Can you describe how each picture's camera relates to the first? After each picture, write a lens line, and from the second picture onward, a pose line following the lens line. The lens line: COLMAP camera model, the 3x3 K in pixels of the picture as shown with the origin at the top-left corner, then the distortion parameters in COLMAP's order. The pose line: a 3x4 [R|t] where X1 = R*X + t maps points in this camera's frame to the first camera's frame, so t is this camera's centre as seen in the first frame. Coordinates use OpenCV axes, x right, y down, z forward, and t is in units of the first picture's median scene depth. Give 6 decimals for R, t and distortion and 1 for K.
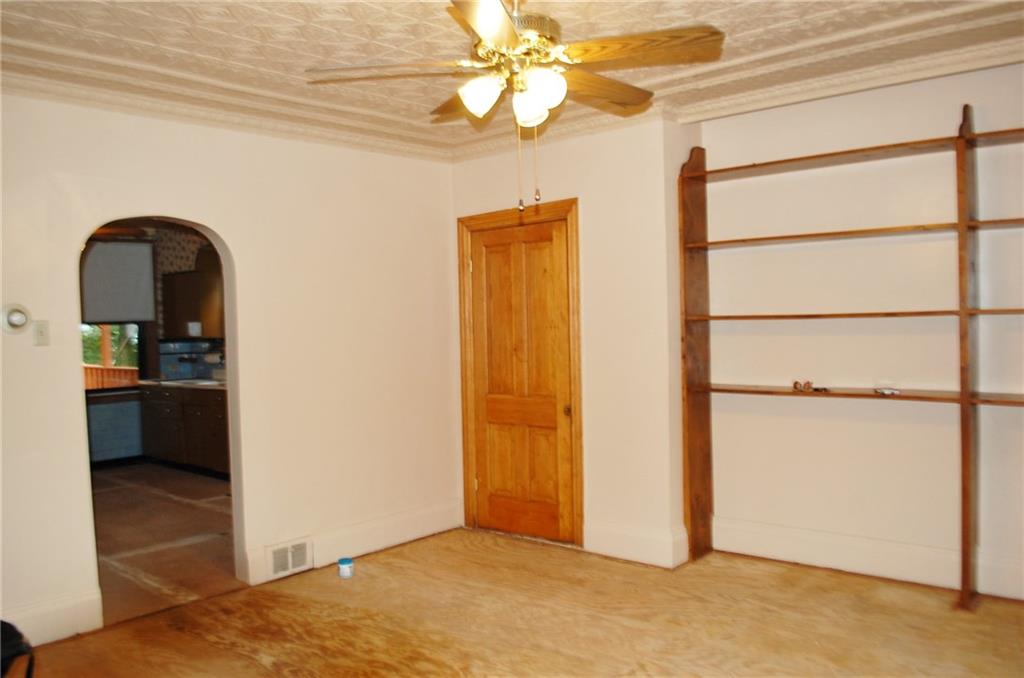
lens RADIAL K [[841.5, 0, 512.0], [0, 841.5, 339.0], [0, 0, 1]] dist [-0.074584, 0.003112]
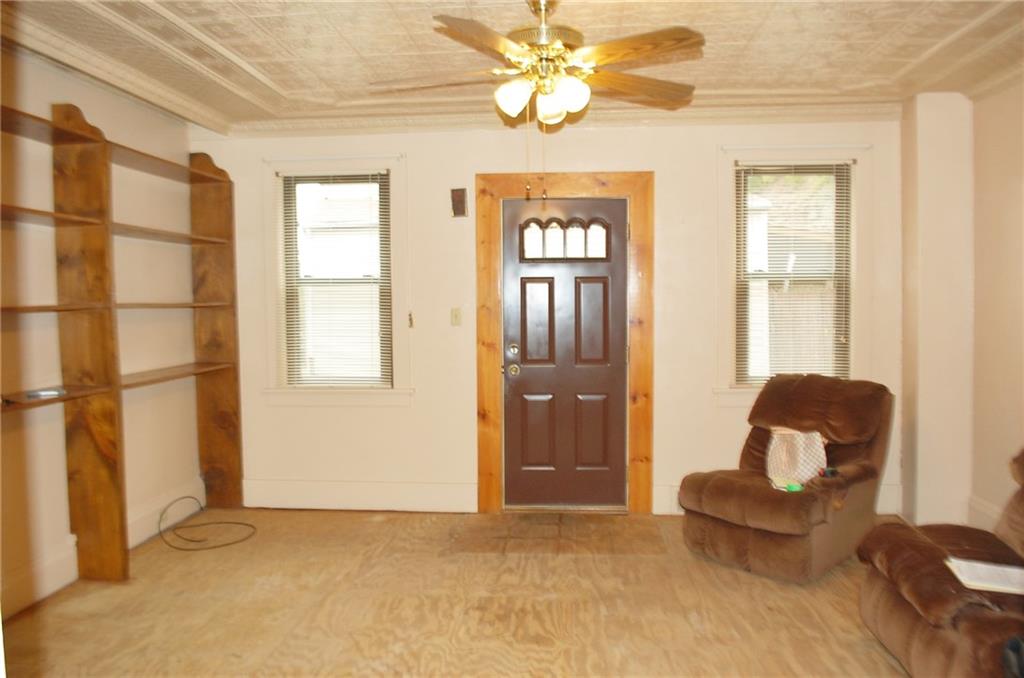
lens RADIAL K [[841.5, 0, 512.0], [0, 841.5, 339.0], [0, 0, 1]] dist [-0.074584, 0.003112]
pose [[-0.613066, -0.008621, 0.789985, -0.617671], [0.047363, 0.997741, 0.047645, -0.016584], [-0.788611, 0.066625, -0.611272, 1.244315]]
